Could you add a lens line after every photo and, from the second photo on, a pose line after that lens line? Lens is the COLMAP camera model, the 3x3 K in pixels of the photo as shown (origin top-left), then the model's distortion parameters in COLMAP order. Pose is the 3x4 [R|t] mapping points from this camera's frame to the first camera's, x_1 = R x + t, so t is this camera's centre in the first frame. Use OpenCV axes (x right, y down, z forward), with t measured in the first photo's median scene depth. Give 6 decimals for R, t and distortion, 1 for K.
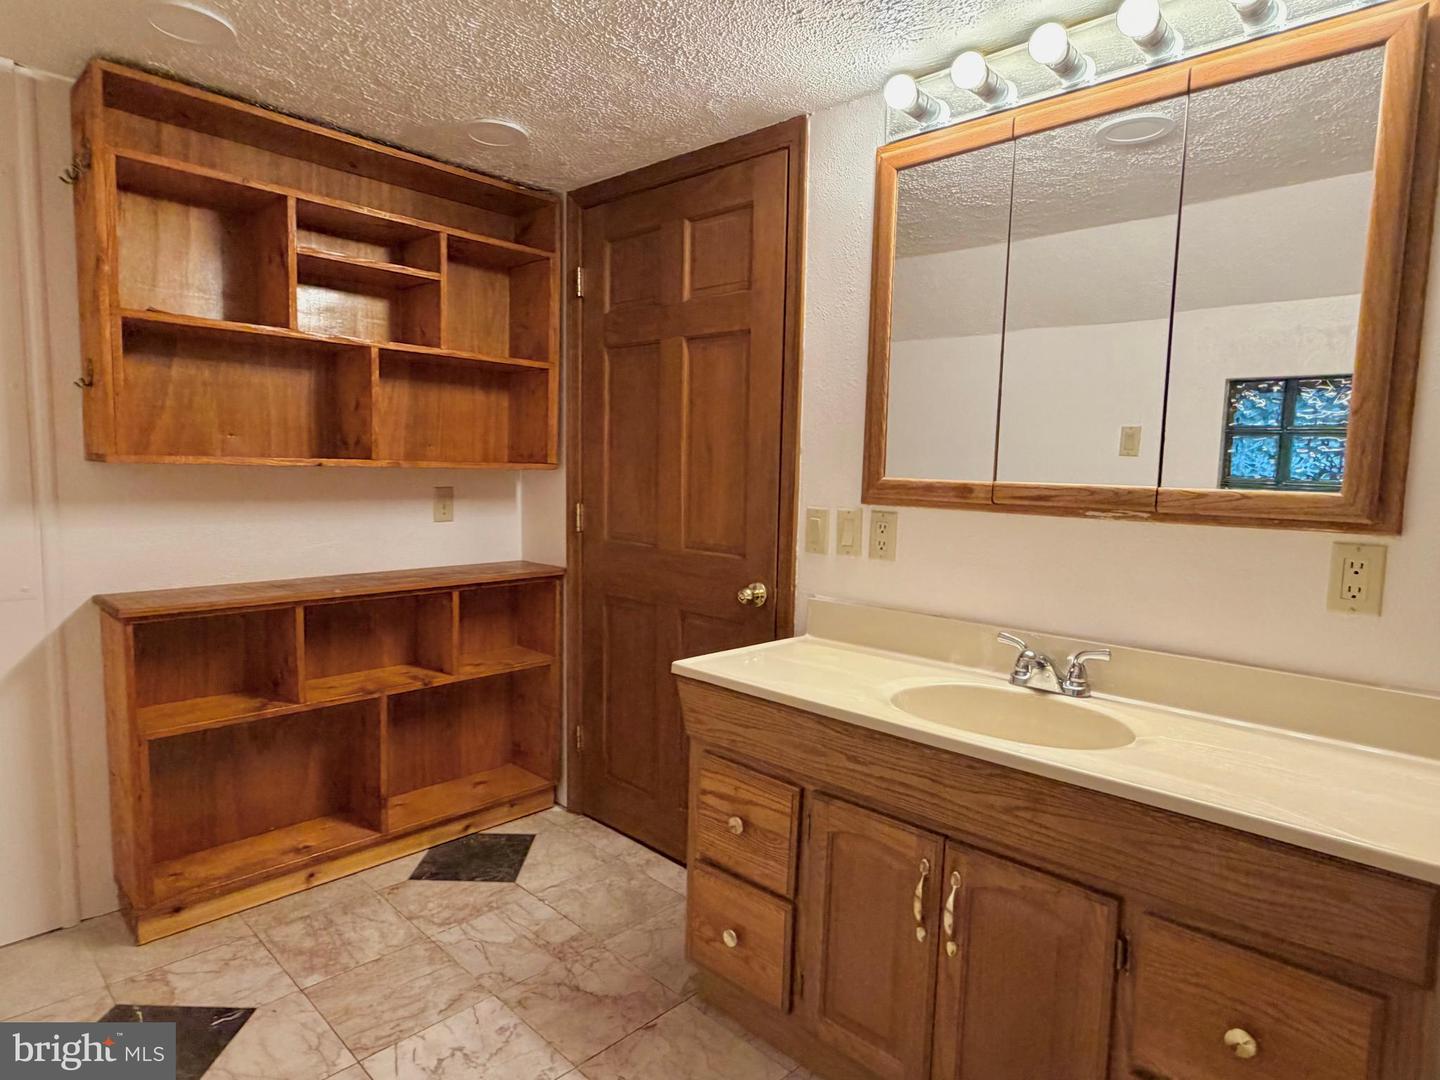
lens RADIAL K [[821.8, 0, 720.0], [0, 821.8, 540.0], [0, 0, 1]] dist [0.002450, 0.001853]
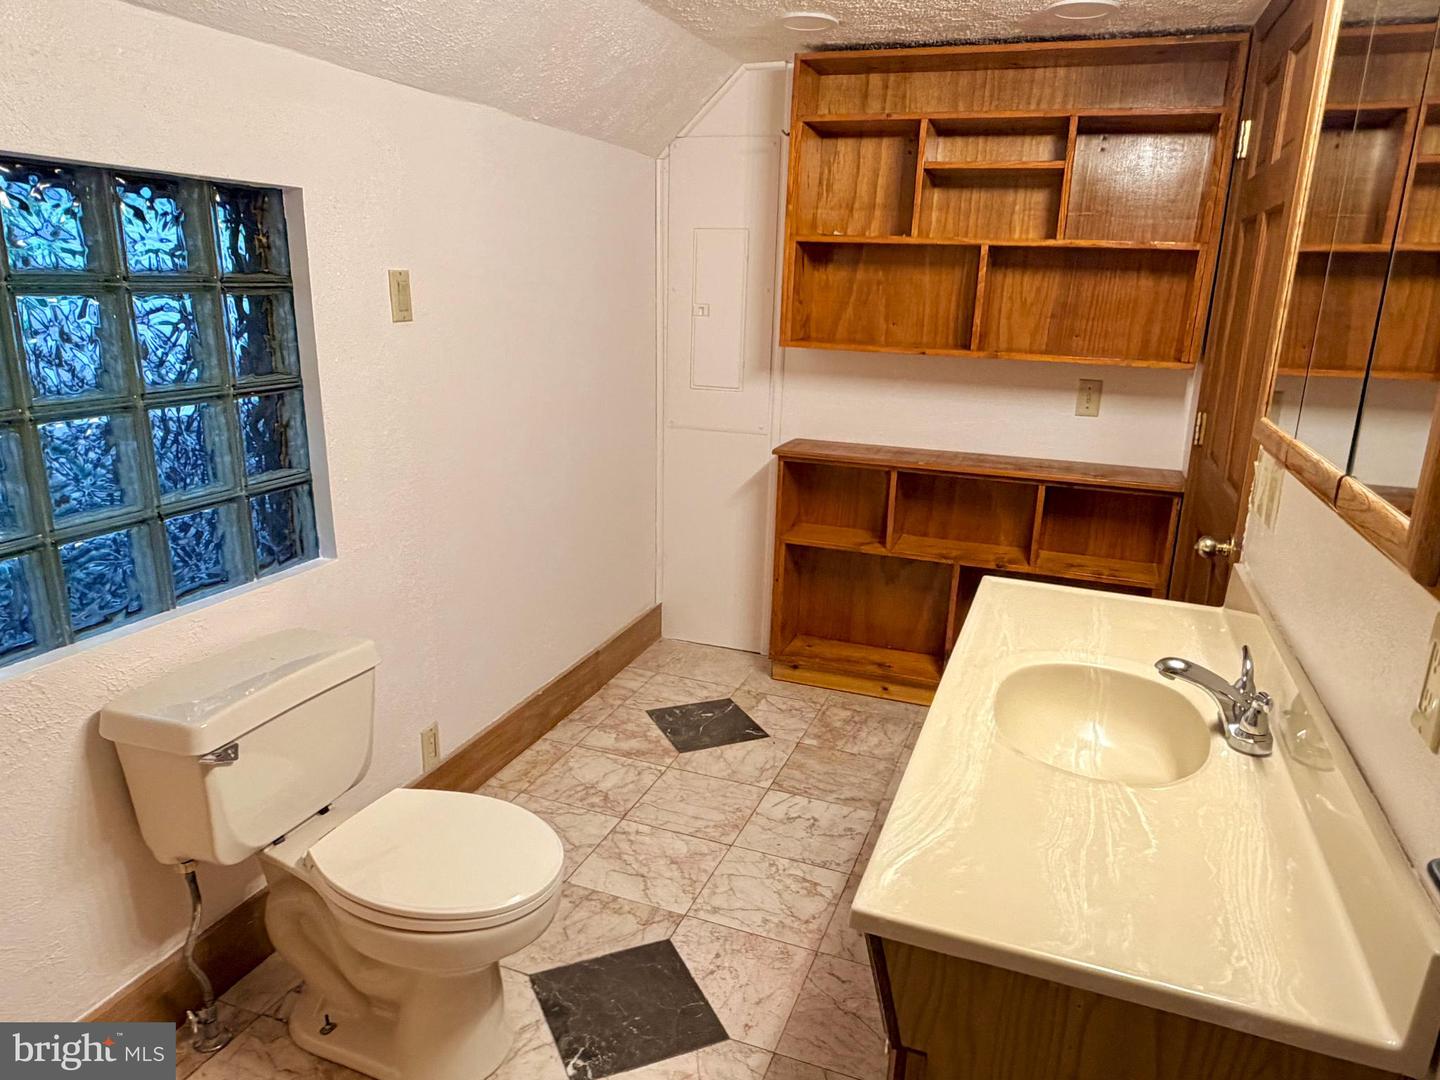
lens RADIAL K [[967.4, 0, 720.0], [0, 967.4, 540.0], [0, 0, 1]] dist [0.027610, 0.000117]
pose [[0.403675, 0.222040, -0.887550, 0.717074], [-0.107697, 0.974891, 0.194908, -0.074881], [0.908542, 0.016907, 0.417452, 0.179978]]
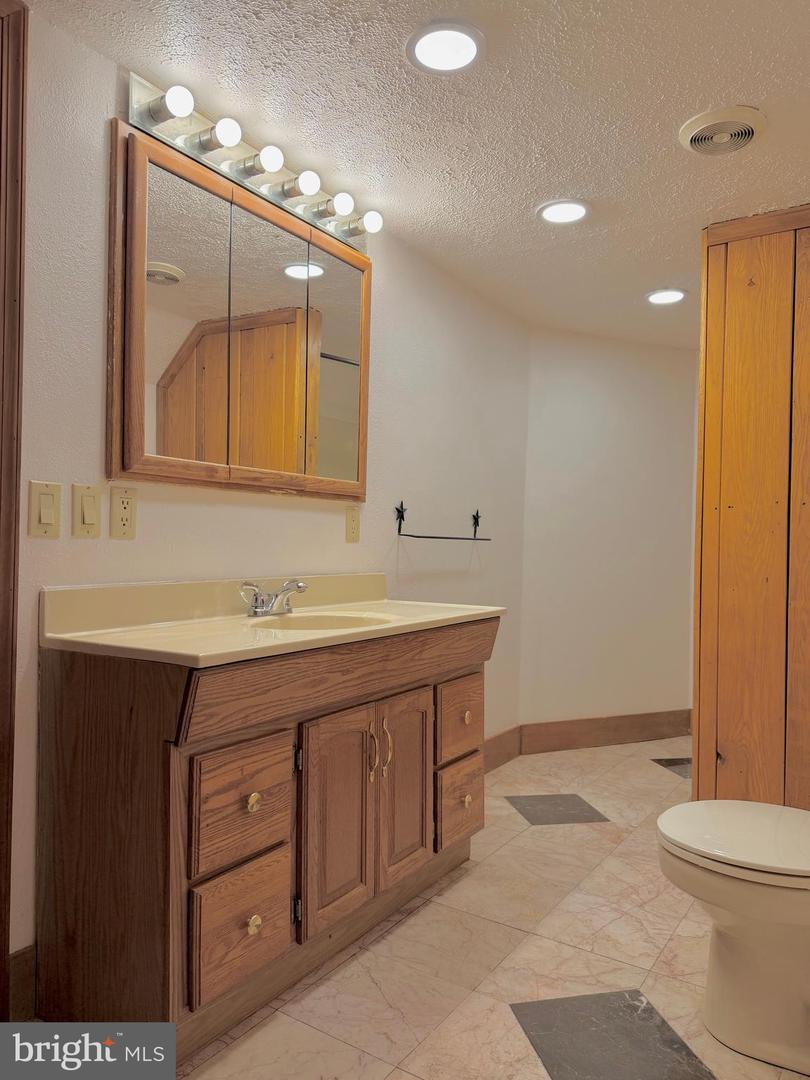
lens RADIAL K [[746.7, 0, 405.0], [0, 746.7, 540.0], [0, 0, 1]] dist [0.000904, -0.001769]
pose [[-0.183428, -0.026541, 0.982675, -0.696558], [0.072363, 0.996559, 0.040423, 0.014749], [-0.980366, 0.078524, -0.180876, 0.773564]]
